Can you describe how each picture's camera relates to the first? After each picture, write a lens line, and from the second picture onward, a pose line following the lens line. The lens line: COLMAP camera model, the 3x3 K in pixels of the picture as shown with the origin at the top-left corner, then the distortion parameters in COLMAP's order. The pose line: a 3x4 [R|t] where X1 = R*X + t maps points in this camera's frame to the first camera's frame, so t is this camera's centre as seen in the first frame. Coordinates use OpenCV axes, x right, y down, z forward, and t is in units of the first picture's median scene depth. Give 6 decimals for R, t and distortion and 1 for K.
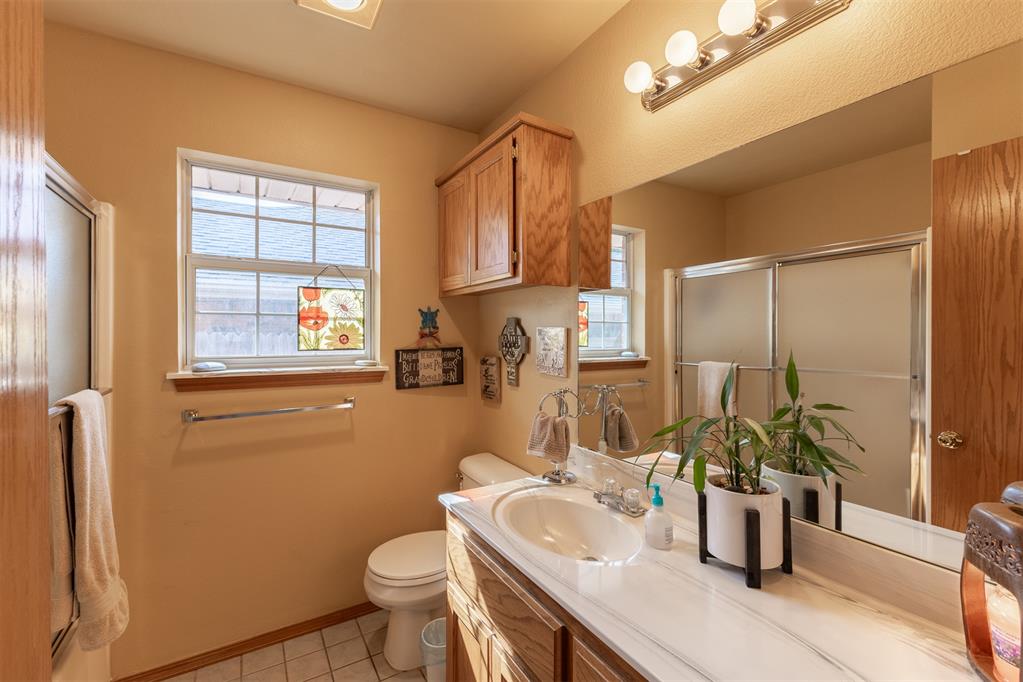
lens RADIAL K [[444.6, 0, 513.4], [0, 444.6, 337.0], [0, 0, 1]] dist [0.002070, -0.000454]
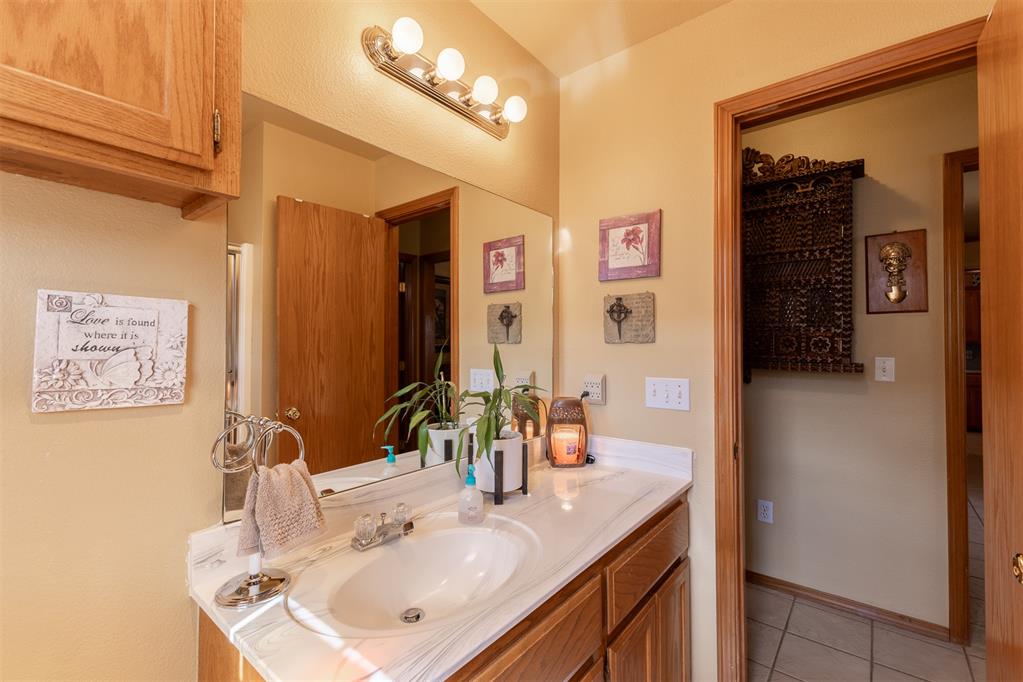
lens RADIAL K [[444.6, 0, 513.4], [0, 444.6, 337.0], [0, 0, 1]] dist [0.002070, -0.000454]
pose [[-0.347353, 0.016349, 0.937592, -0.513454], [0.001513, 0.999856, -0.016875, 0.028479], [-0.937733, -0.004443, -0.347328, 0.911484]]
